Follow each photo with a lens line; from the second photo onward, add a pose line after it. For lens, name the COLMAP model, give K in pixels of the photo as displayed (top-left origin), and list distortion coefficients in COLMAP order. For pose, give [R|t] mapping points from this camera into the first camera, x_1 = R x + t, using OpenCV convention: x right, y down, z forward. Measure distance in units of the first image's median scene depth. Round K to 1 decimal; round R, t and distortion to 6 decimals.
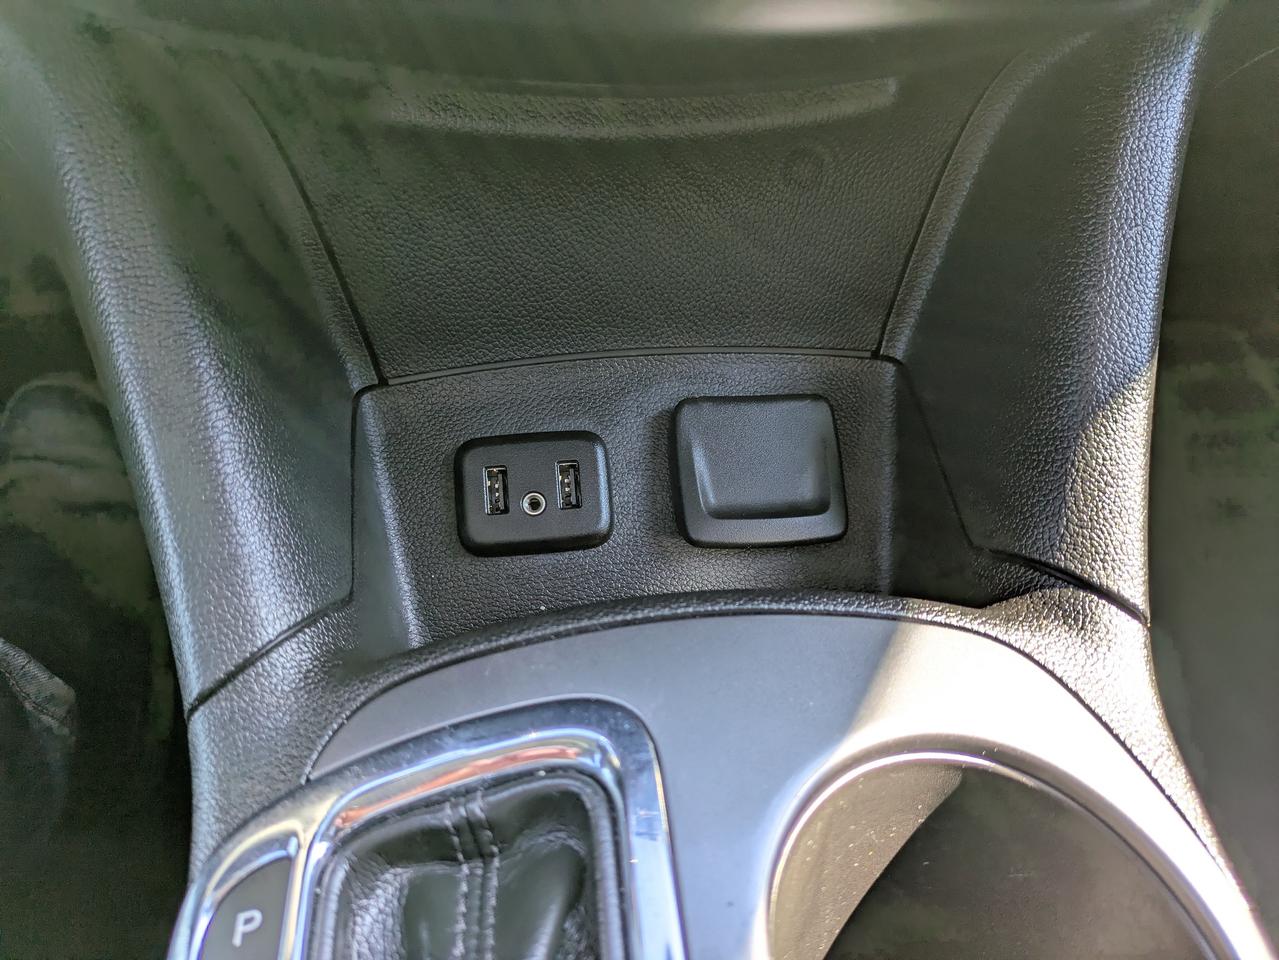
lens RADIAL K [[1183.2, 0, 639.5], [0, 1183.2, 480.0], [0, 0, 1]] dist [-0.019195, -0.007230]
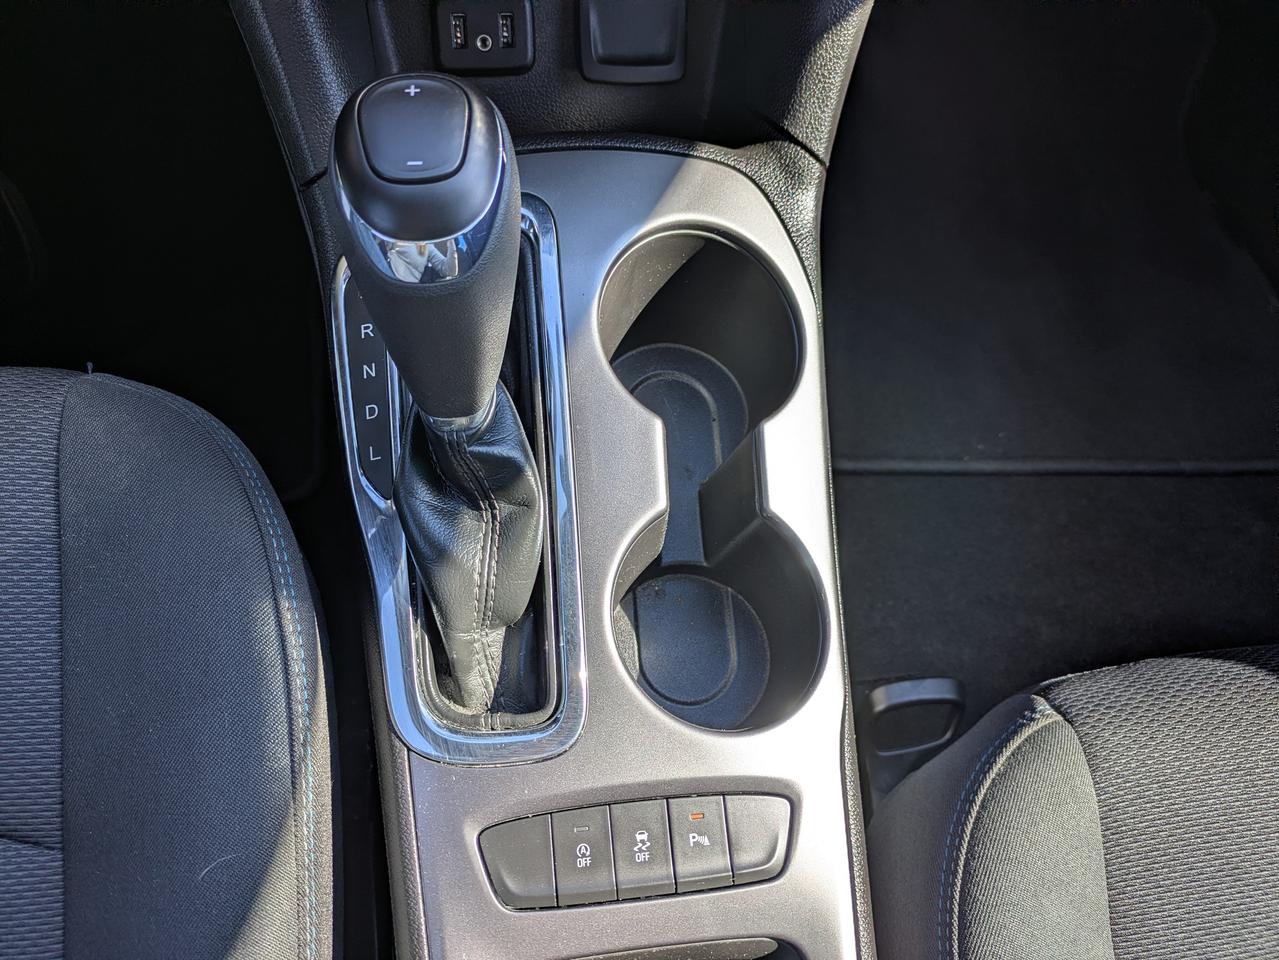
lens RADIAL K [[1183.2, 0, 639.5], [0, 1183.2, 480.0], [0, 0, 1]] dist [-0.019195, -0.007230]
pose [[0.994570, 0.041236, 0.095555, -0.015407], [-0.081754, 0.877720, 0.472149, -0.297160], [-0.064401, -0.477397, 0.876324, -0.849295]]
